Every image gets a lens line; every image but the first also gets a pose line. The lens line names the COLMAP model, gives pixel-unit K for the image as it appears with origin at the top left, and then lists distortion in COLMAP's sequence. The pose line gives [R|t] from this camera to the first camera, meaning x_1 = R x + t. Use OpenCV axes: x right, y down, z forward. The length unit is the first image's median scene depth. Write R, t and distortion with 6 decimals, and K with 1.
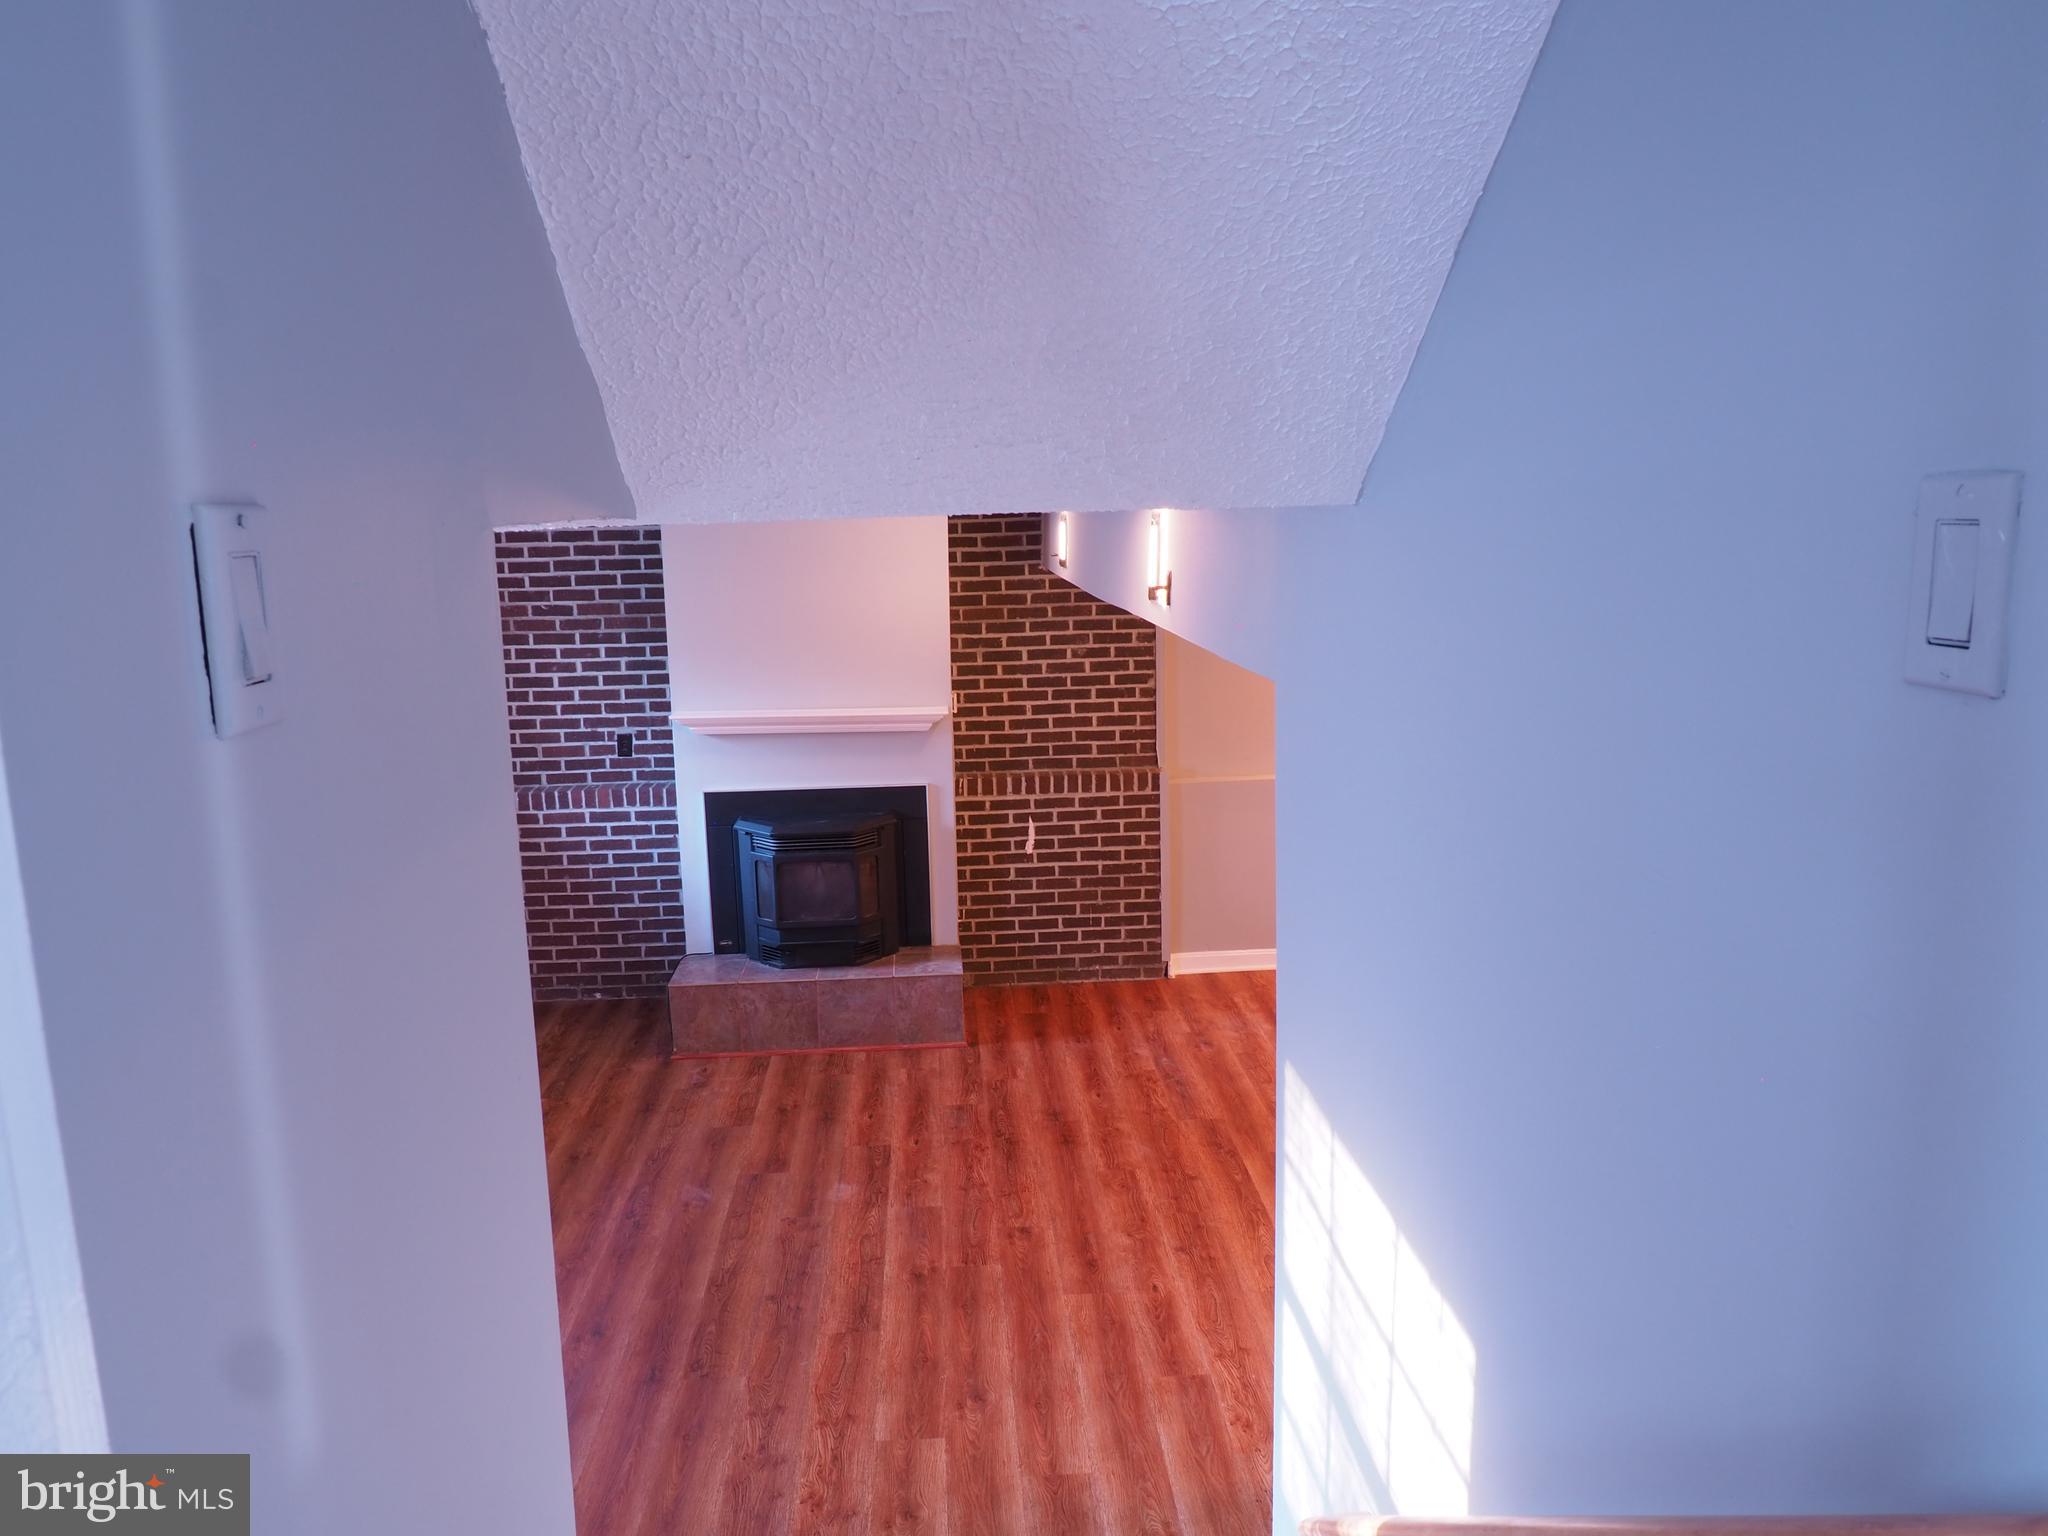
lens RADIAL K [[1398.9, 0, 1014.5], [0, 1398.9, 755.4], [0, 0, 1]] dist [-0.028969, 0.006326]
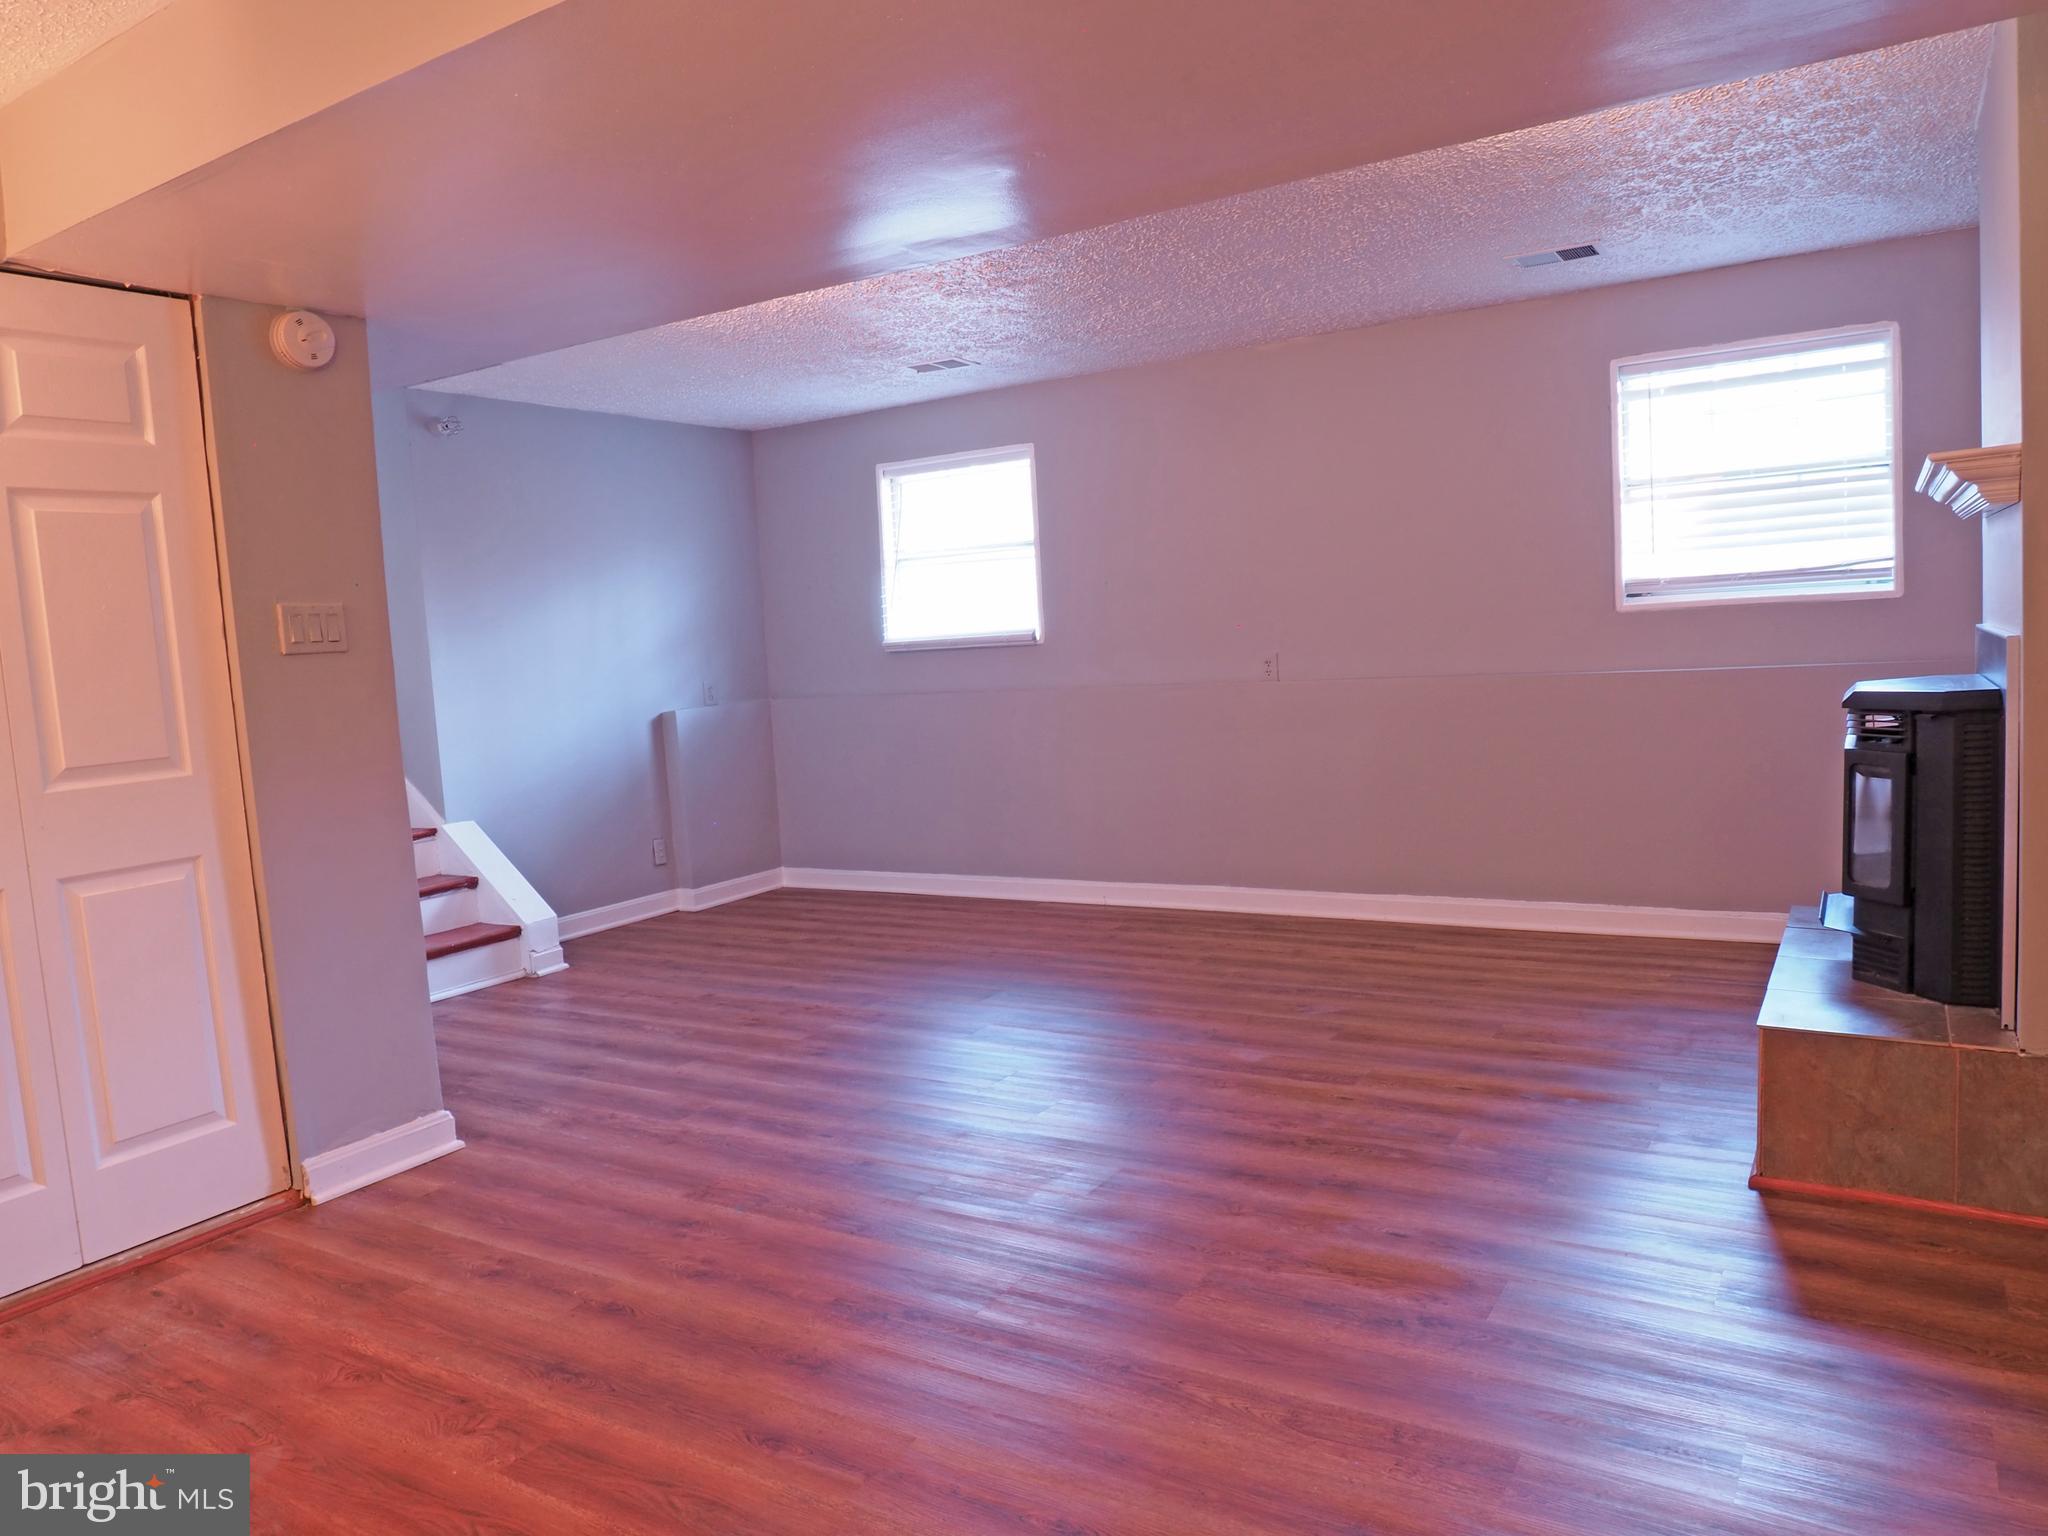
lens RADIAL K [[1423.5, 0, 1020.0], [0, 1423.5, 756.8], [0, 0, 1]] dist [-0.024484, 0.005040]
pose [[-0.577296, 0.121084, -0.807507, 0.423769], [-0.070636, 0.977831, 0.197122, -0.004628], [0.813474, 0.170837, -0.555945, 0.944013]]
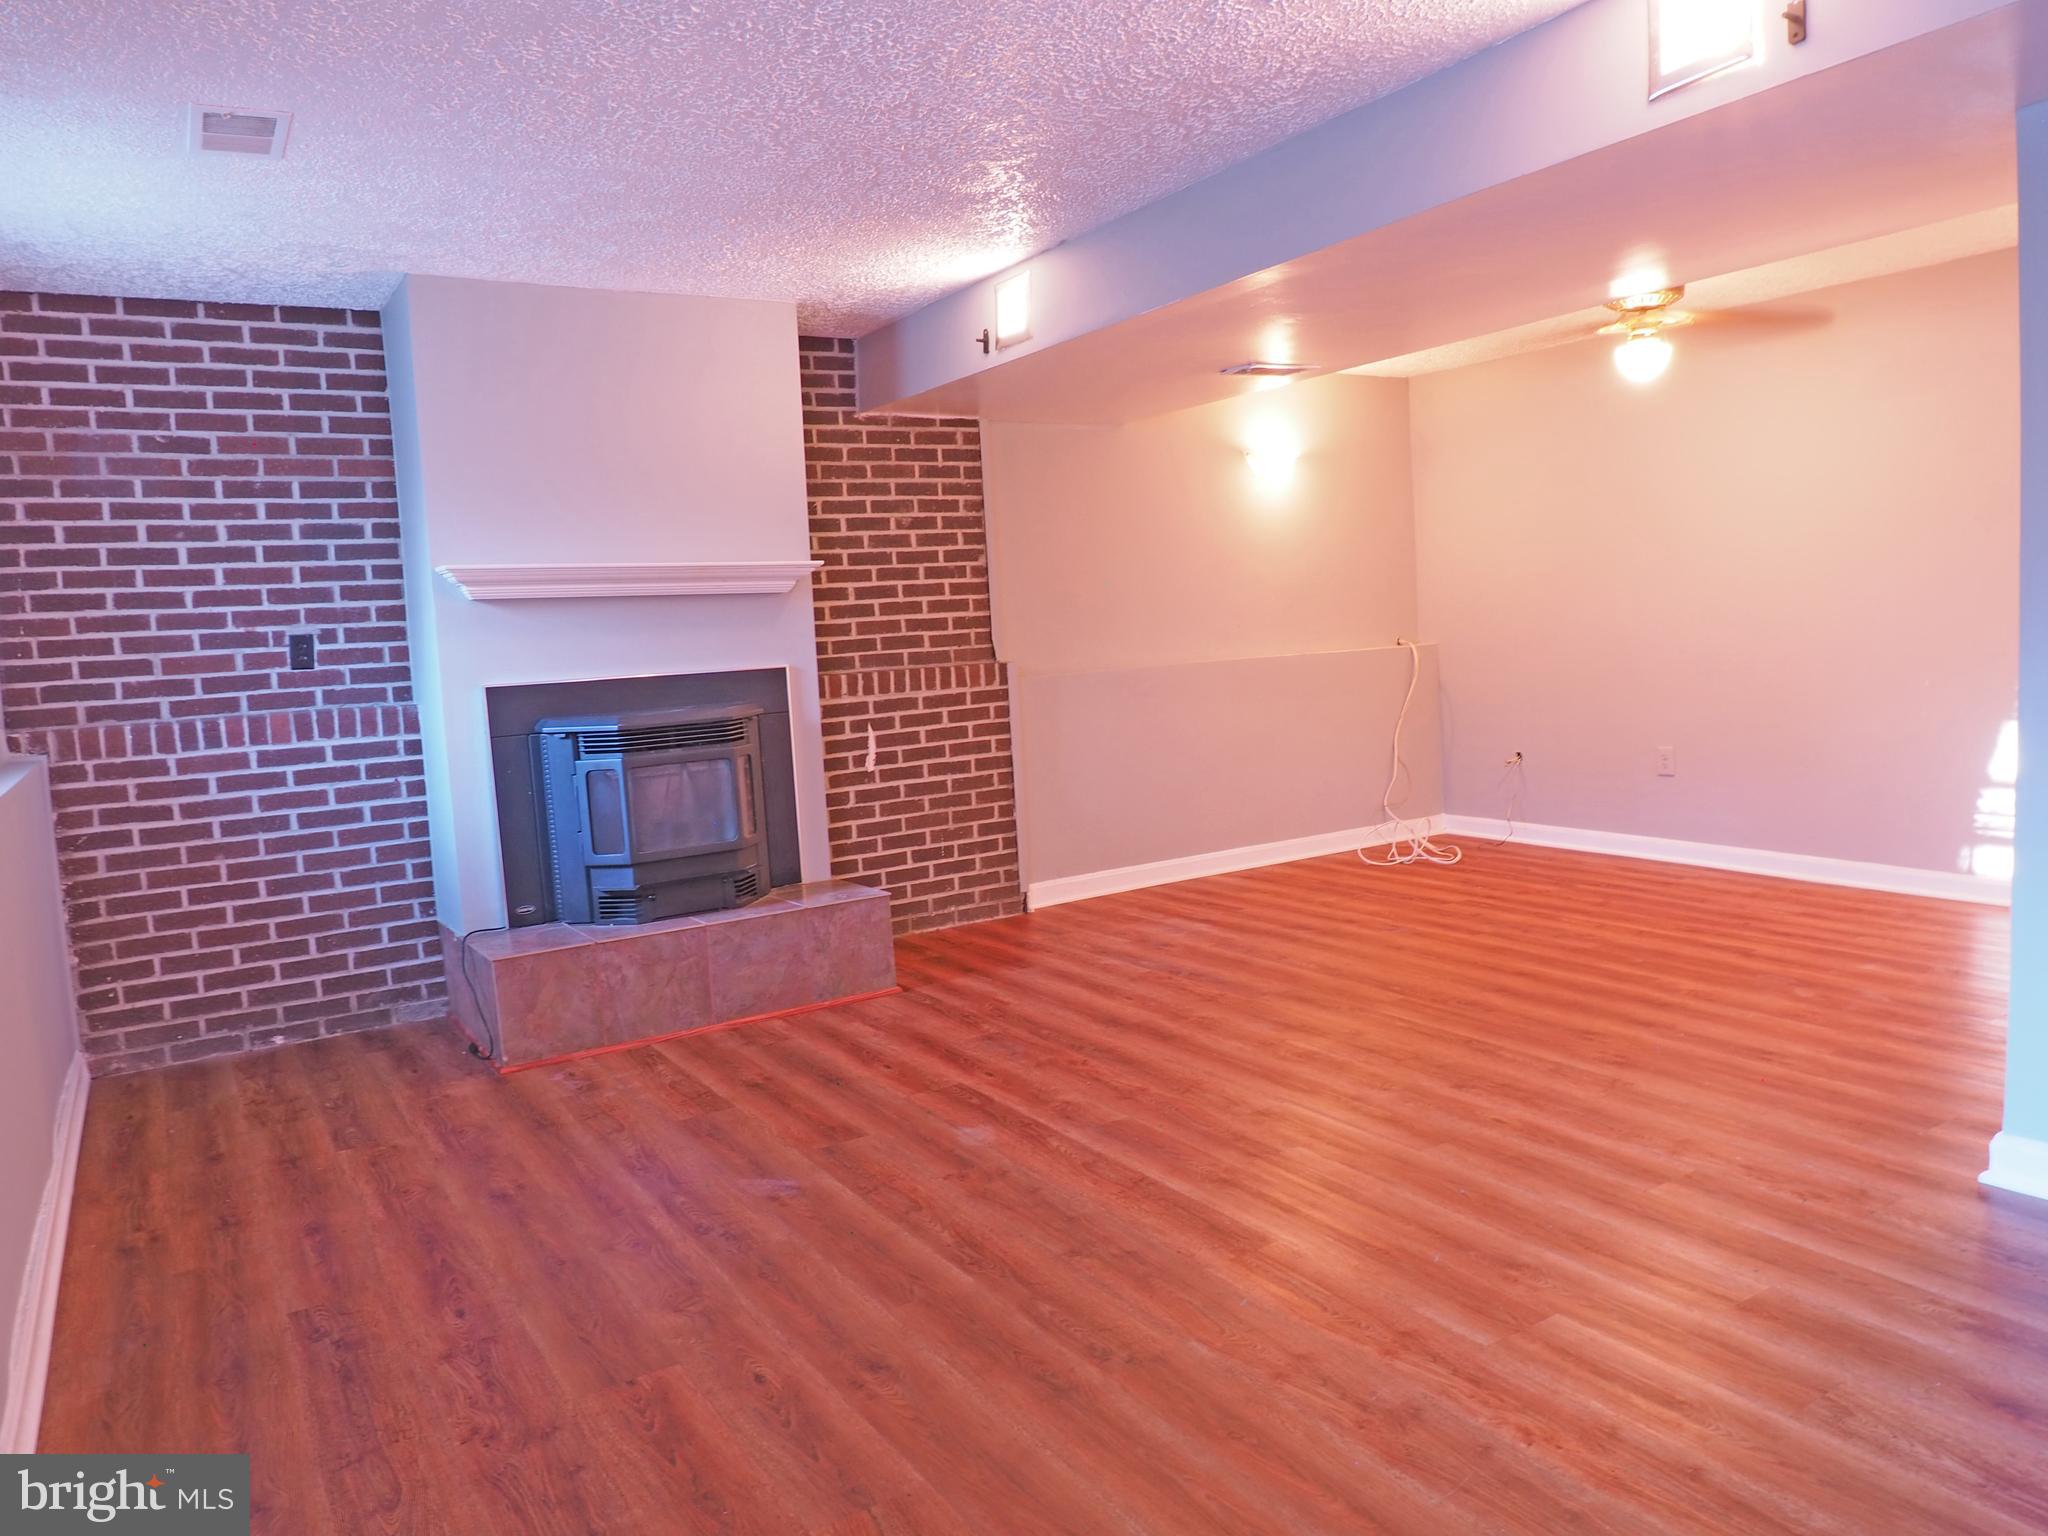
lens RADIAL K [[1398.9, 0, 1014.5], [0, 1398.9, 755.4], [0, 0, 1]] dist [-0.028969, 0.006326]
pose [[0.880737, -0.071870, 0.468120, -0.295255], [0.116752, 0.990862, -0.067535, 0.127138], [-0.458989, 0.114134, 0.881080, 0.265662]]
